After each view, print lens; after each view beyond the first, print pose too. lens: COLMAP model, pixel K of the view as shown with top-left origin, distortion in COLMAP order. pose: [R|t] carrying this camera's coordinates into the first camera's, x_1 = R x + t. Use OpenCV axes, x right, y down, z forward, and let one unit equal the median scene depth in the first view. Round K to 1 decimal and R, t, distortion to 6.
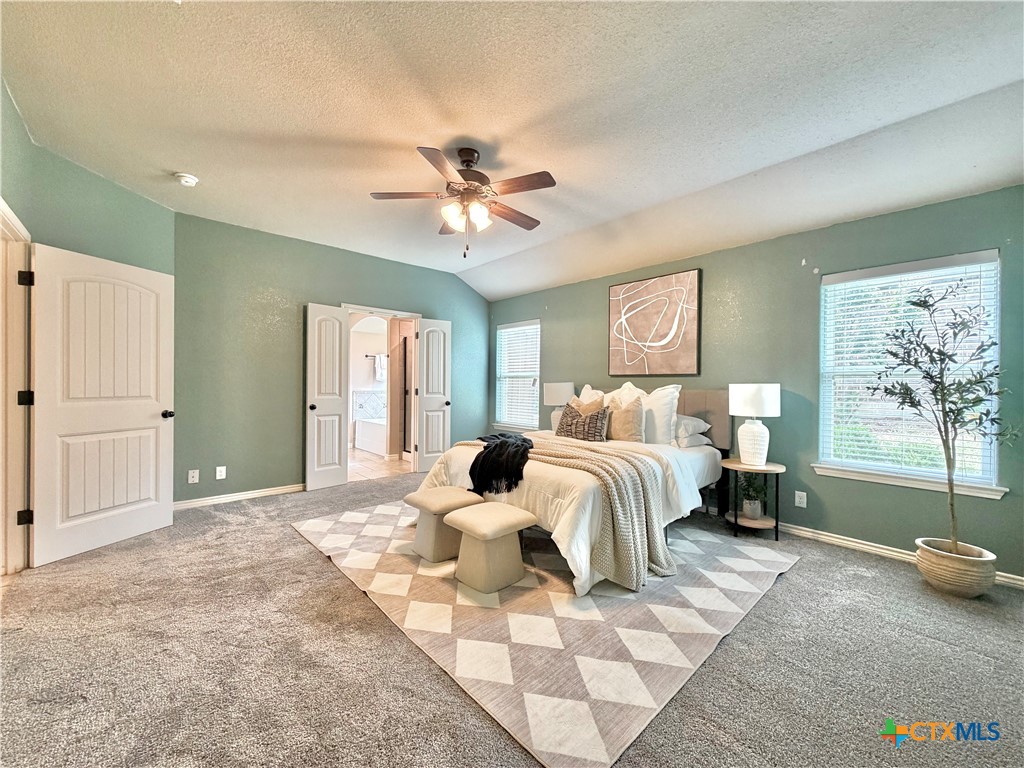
lens RADIAL K [[407.2, 0, 500.8], [0, 407.2, 370.1], [0, 0, 1]] dist [-0.000132, -0.000008]
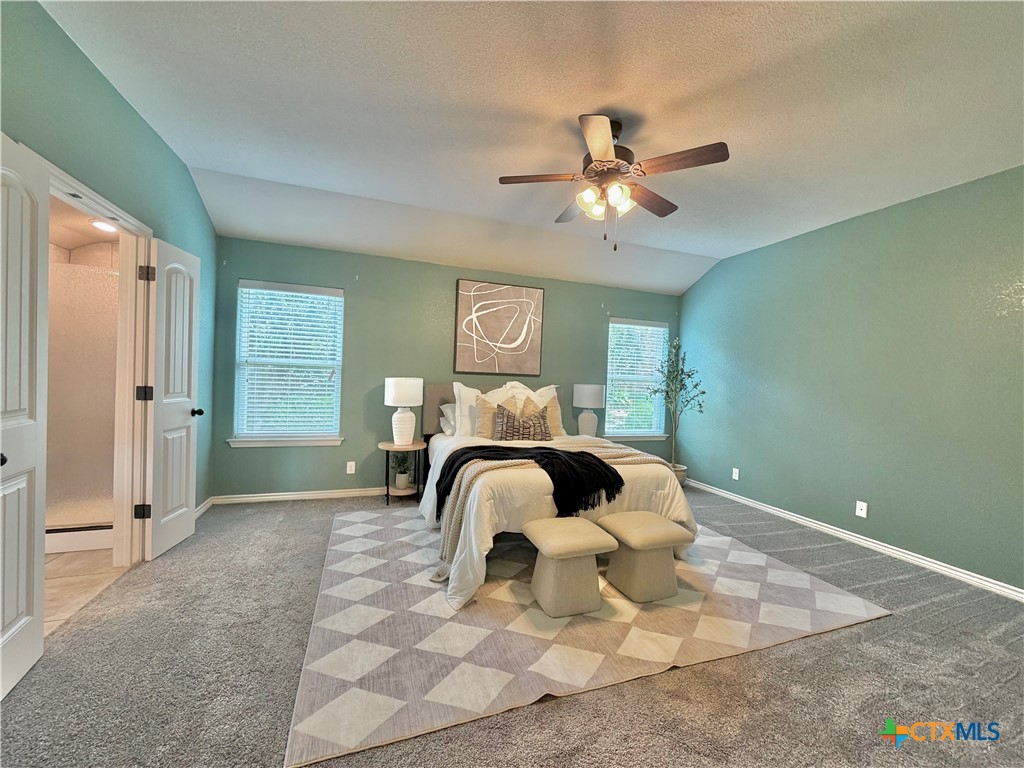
lens RADIAL K [[407.9, 0, 514.1], [0, 407.9, 383.5], [0, 0, 1]] dist [-0.000648, 0.000032]
pose [[0.370625, -0.010703, 0.928721, -0.665568], [-0.066984, 0.997022, 0.038222, -0.006474], [-0.926364, -0.076376, 0.368804, 0.588877]]
